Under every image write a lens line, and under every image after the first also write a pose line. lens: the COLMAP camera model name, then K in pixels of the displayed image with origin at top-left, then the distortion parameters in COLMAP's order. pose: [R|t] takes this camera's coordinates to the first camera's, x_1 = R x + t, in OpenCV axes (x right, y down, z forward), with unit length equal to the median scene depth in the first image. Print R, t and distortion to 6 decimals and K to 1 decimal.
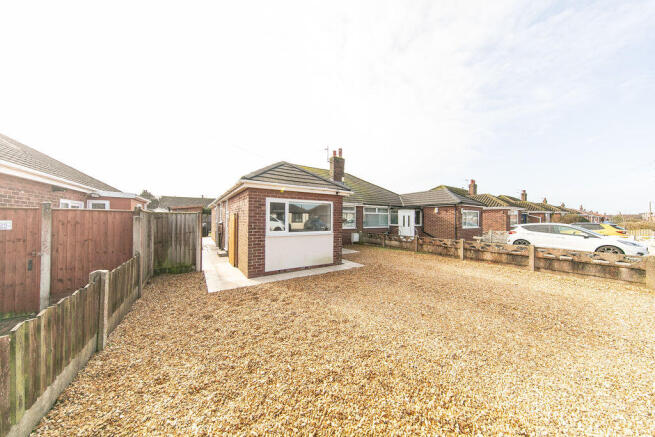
lens RADIAL K [[204.8, 0, 327.5], [0, 204.8, 218.5], [0, 0, 1]] dist [0.000125, 0.000005]
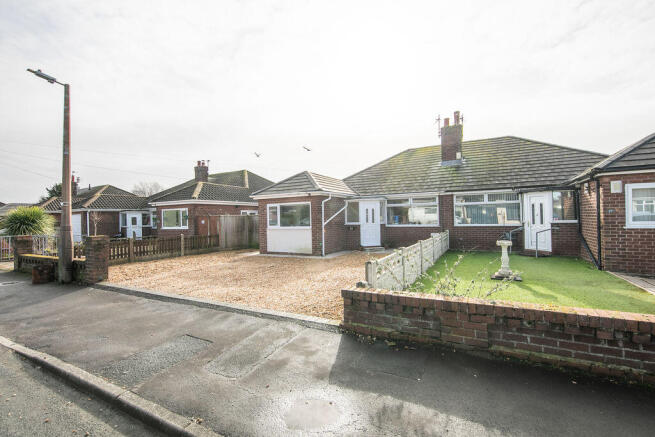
lens RADIAL K [[292.5, 0, 327.5], [0, 292.5, 218.5], [0, 0, 1]] dist [-0.000055, -0.000017]
pose [[0.488848, -0.011796, -0.872289, 1.534988], [0.030309, 0.999535, 0.003468, 0.011407], [0.871842, -0.028133, 0.488978, 0.258461]]
